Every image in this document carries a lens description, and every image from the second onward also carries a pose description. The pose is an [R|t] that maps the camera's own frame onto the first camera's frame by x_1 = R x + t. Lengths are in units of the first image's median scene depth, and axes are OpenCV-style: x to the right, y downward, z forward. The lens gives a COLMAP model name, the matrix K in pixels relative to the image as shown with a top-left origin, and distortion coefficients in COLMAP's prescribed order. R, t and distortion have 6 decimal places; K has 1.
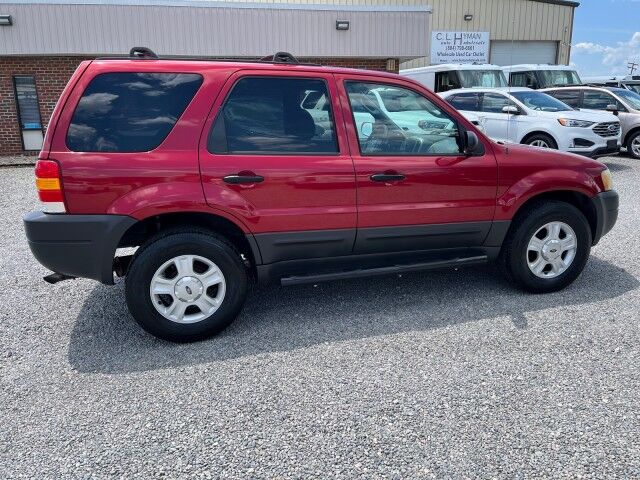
lens RADIAL K [[492.4, 0, 320.0], [0, 492.4, 240.0], [0, 0, 1]] dist [0.071878, -0.096183]
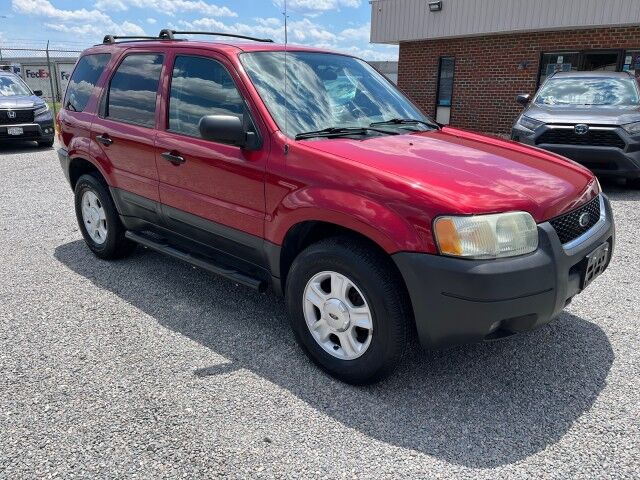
lens RADIAL K [[496.0, 0, 320.0], [0, 496.0, 240.0], [0, 0, 1]] dist [0.058258, -0.001207]
pose [[0.517047, 0.272161, -0.811536, 1.056401], [-0.245752, 0.955388, 0.163830, -0.190960], [0.819919, 0.114729, 0.560865, 0.683456]]
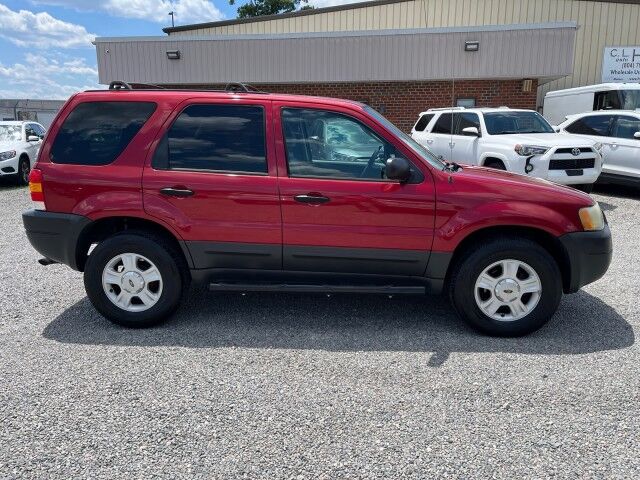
lens RADIAL K [[492.4, 0, 320.0], [0, 492.4, 240.0], [0, 0, 1]] dist [0.071878, -0.096183]
pose [[0.936909, 0.088169, -0.338271, 0.495771], [-0.101589, 0.994580, -0.022136, -0.018723], [0.334485, 0.055104, 0.940789, 0.029153]]
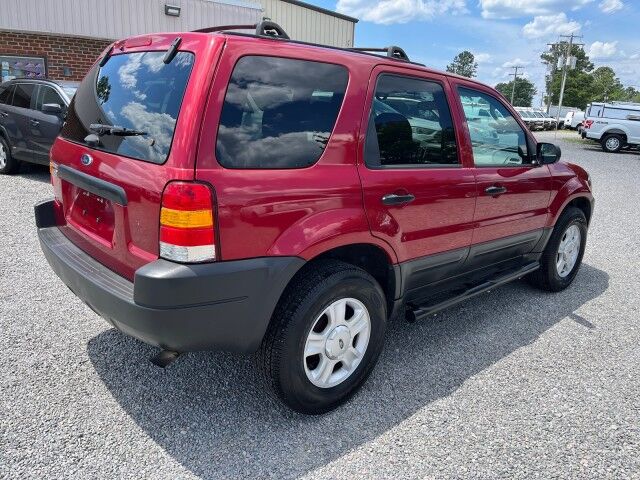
lens RADIAL K [[492.4, 0, 320.0], [0, 492.4, 240.0], [0, 0, 1]] dist [0.071878, -0.096183]
pose [[0.891941, -0.070145, 0.446677, -0.570658], [0.067628, 0.997477, 0.021599, -0.072542], [-0.447065, 0.010943, 0.894434, 0.289862]]
